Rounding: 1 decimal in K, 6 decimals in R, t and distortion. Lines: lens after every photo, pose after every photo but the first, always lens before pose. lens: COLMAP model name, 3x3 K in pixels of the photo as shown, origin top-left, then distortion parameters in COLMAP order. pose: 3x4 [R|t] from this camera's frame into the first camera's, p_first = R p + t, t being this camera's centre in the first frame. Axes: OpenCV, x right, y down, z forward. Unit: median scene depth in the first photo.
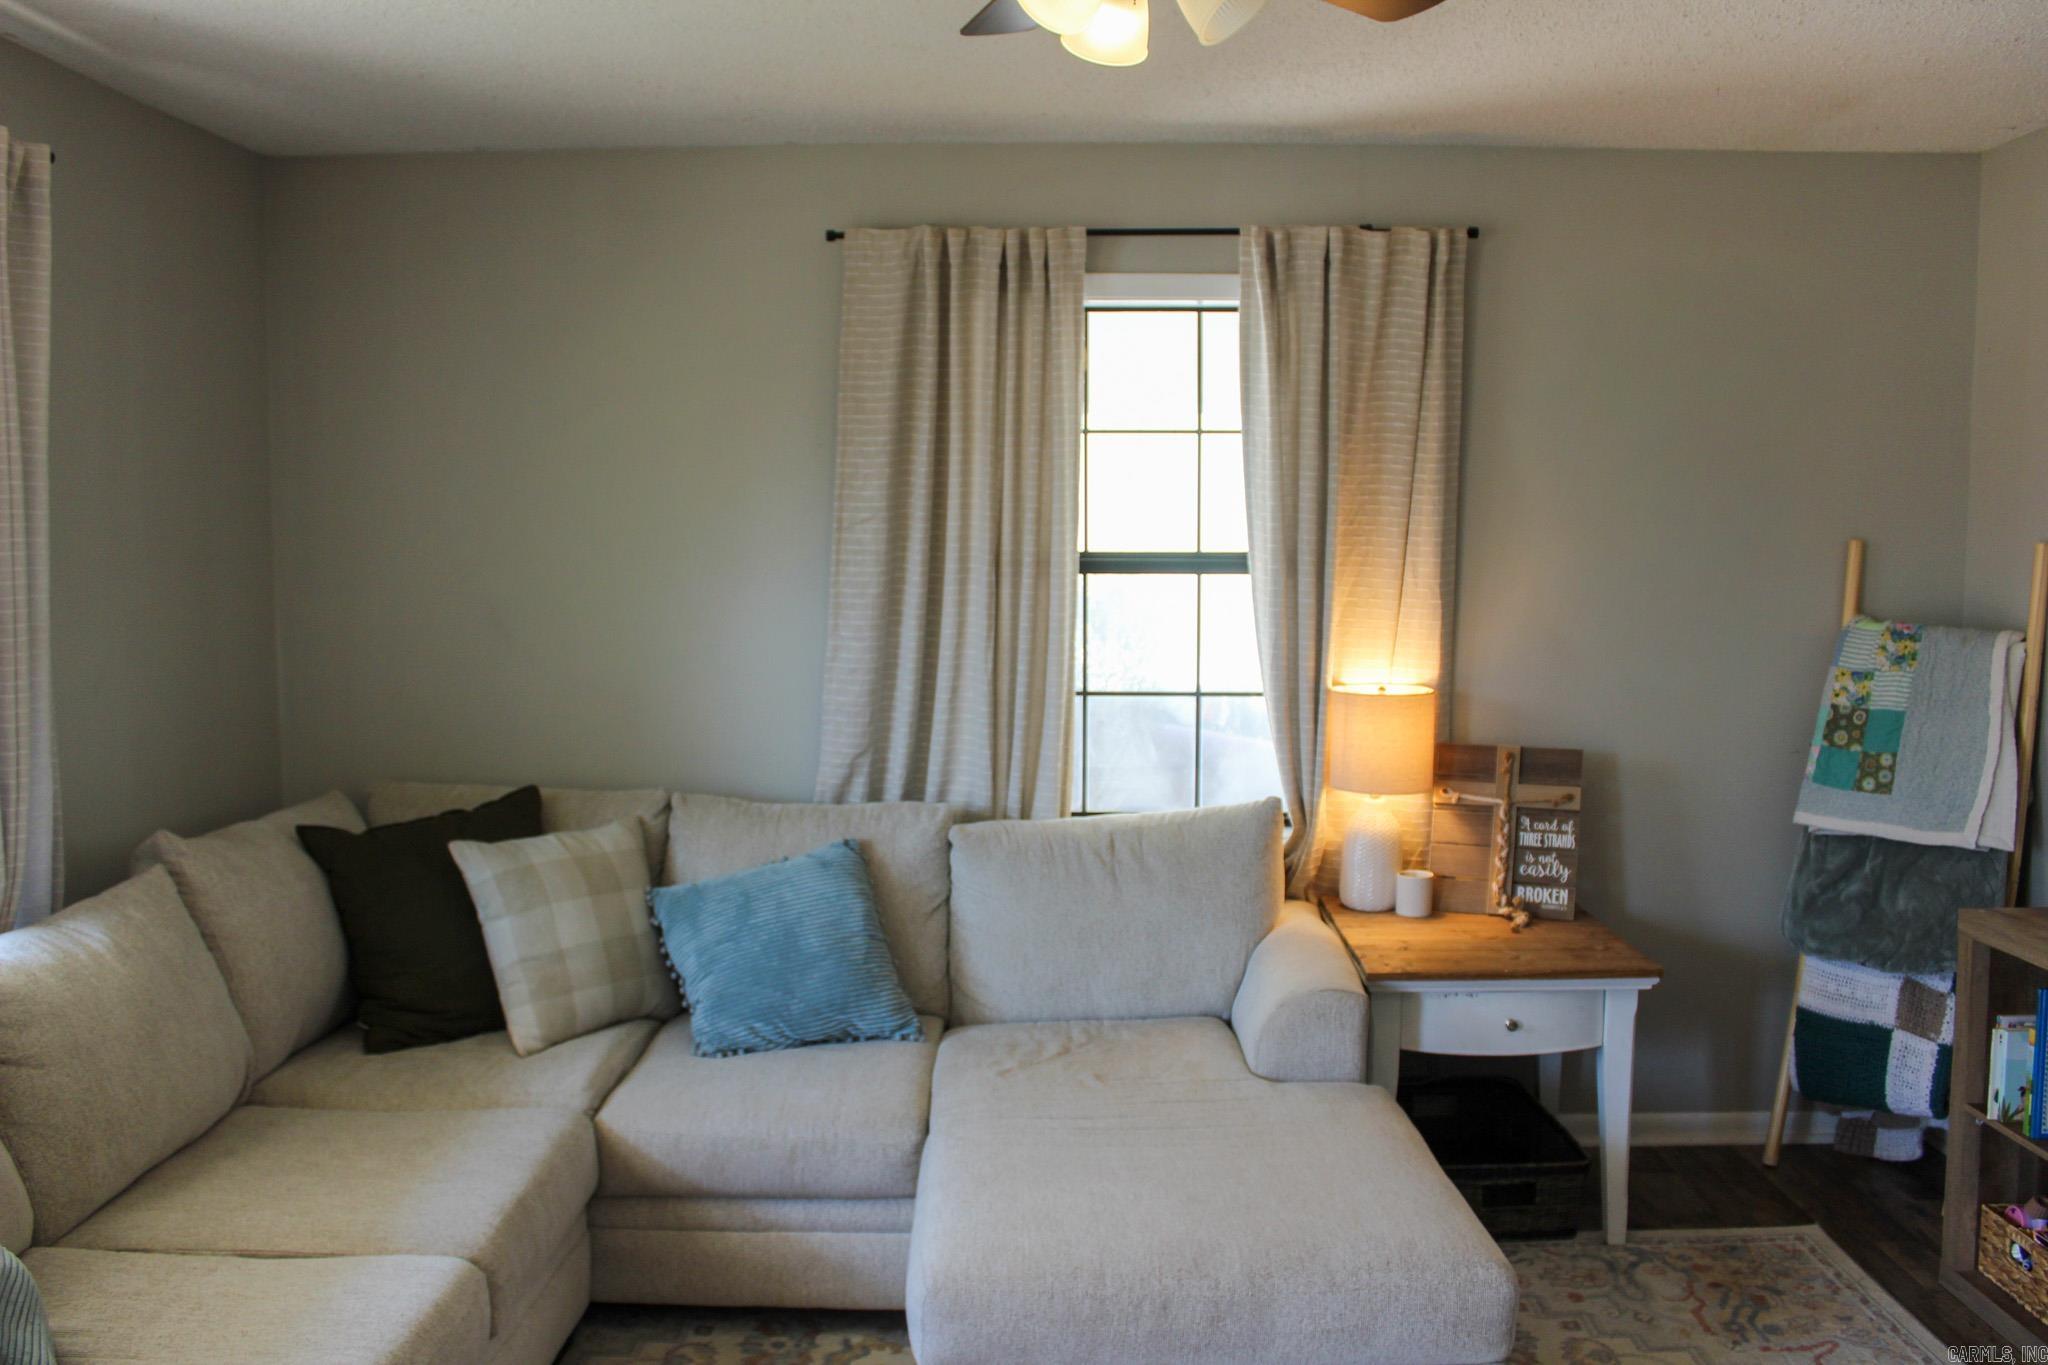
lens RADIAL K [[1699.1, 0, 1016.1], [0, 1699.1, 675.1], [0, 0, 1]] dist [-0.164150, 0.139405]
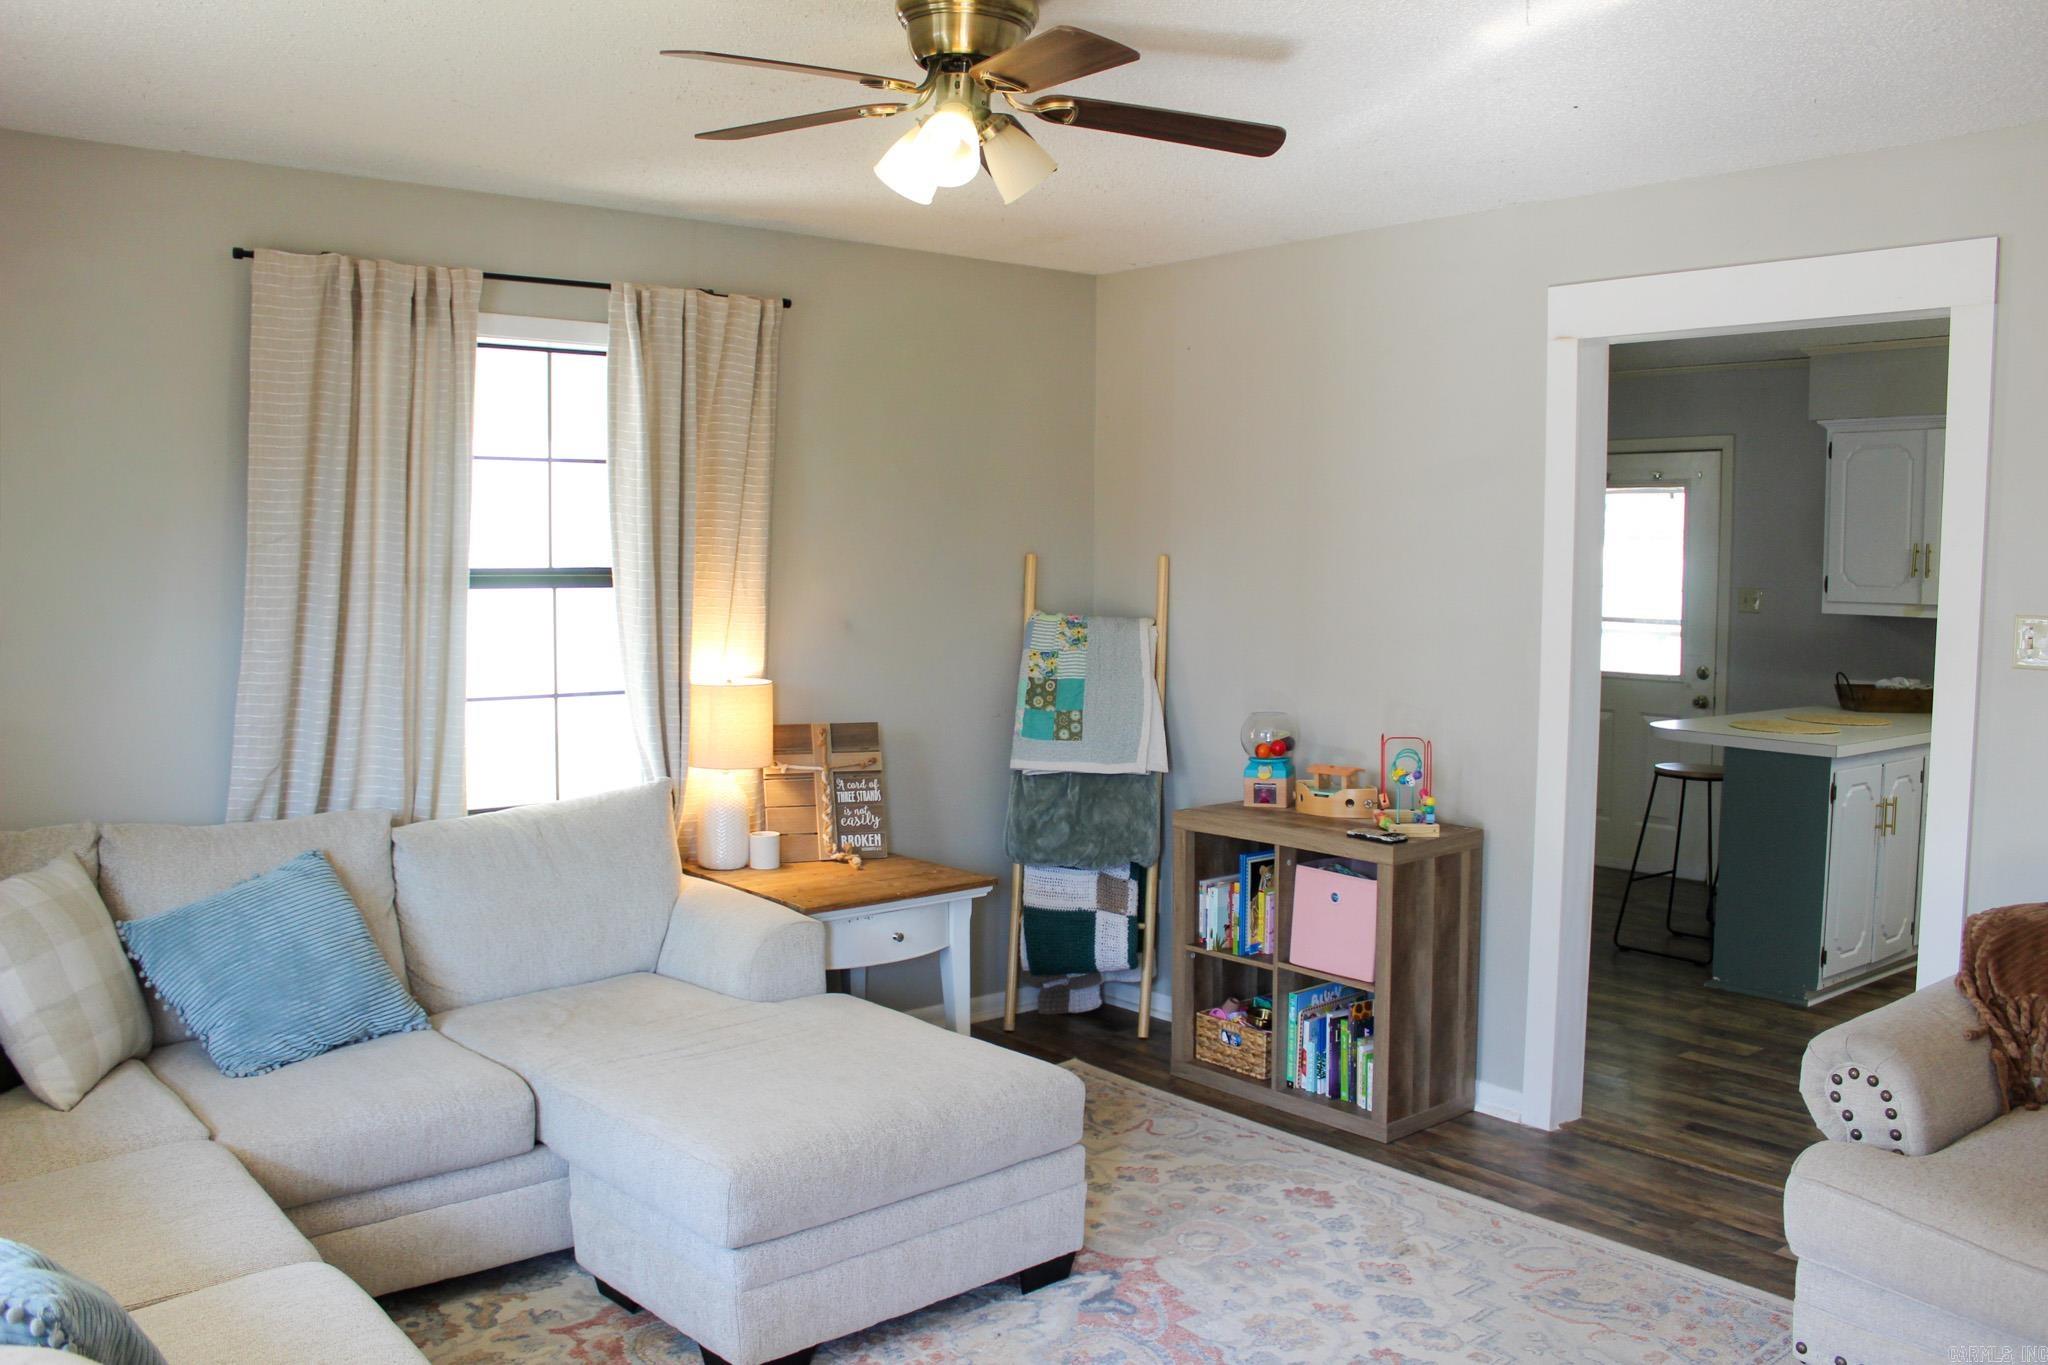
lens RADIAL K [[1699.1, 0, 1022.8], [0, 1699.1, 678.4], [0, 0, 1]] dist [-0.164150, 0.139405]
pose [[0.753952, -0.044535, 0.655418, -0.415221], [0.050087, 0.998692, 0.010244, 0.004259], [-0.655017, 0.025104, 0.755197, -0.035831]]
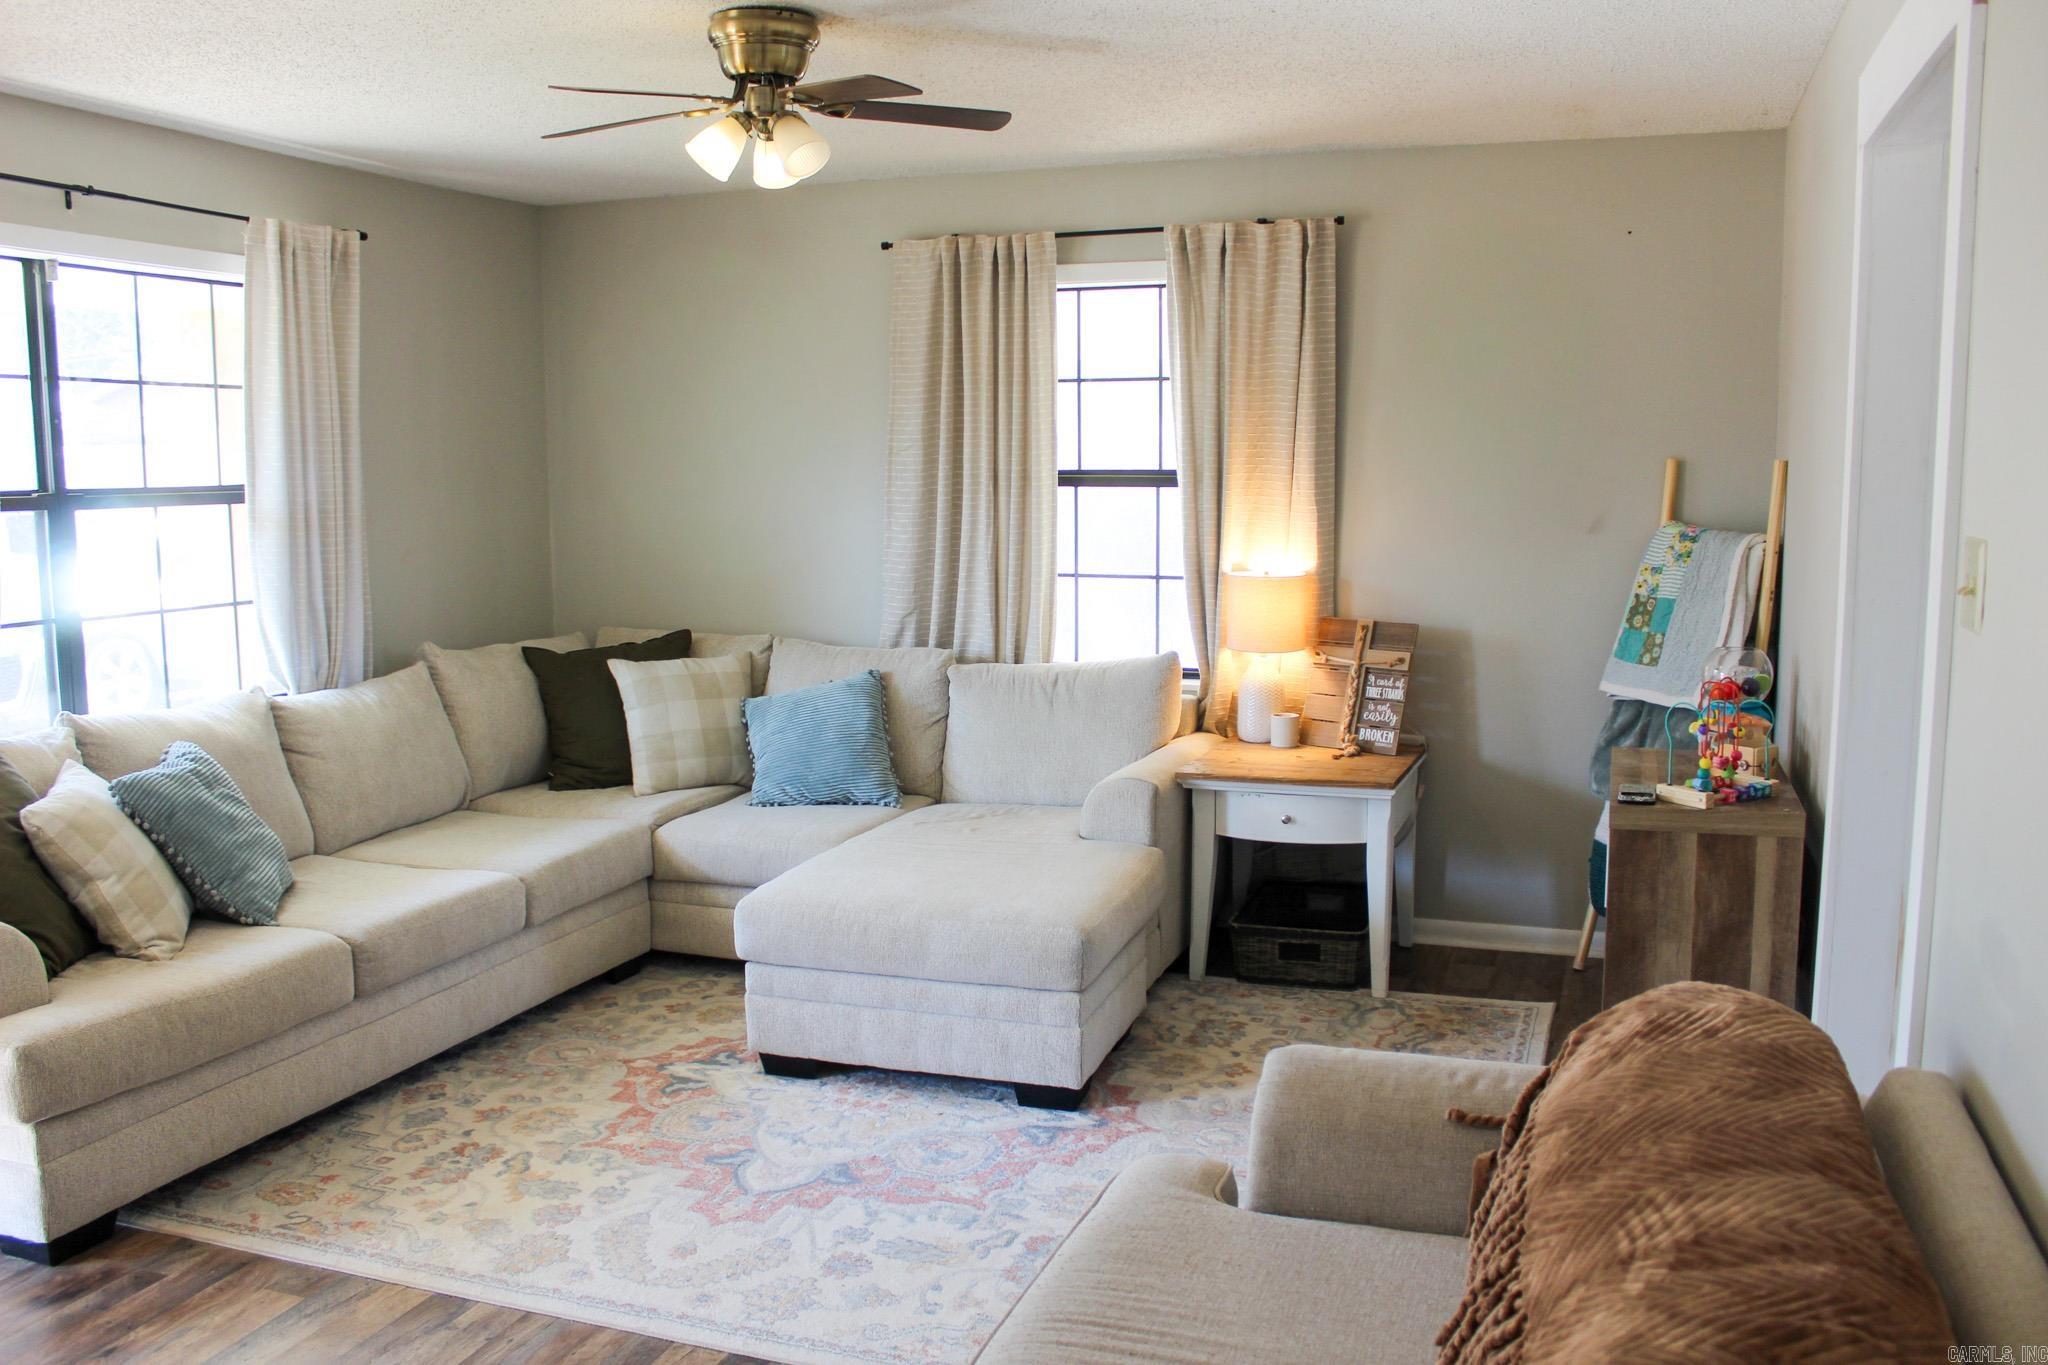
lens RADIAL K [[1699.1, 0, 1010.3], [0, 1699.1, 676.8], [0, 0, 1]] dist [-0.164150, 0.139405]
pose [[0.945969, 0.035245, -0.322337, 0.464069], [-0.021731, 0.998731, 0.045430, 0.033618], [0.323529, -0.035971, 0.945534, -0.318233]]
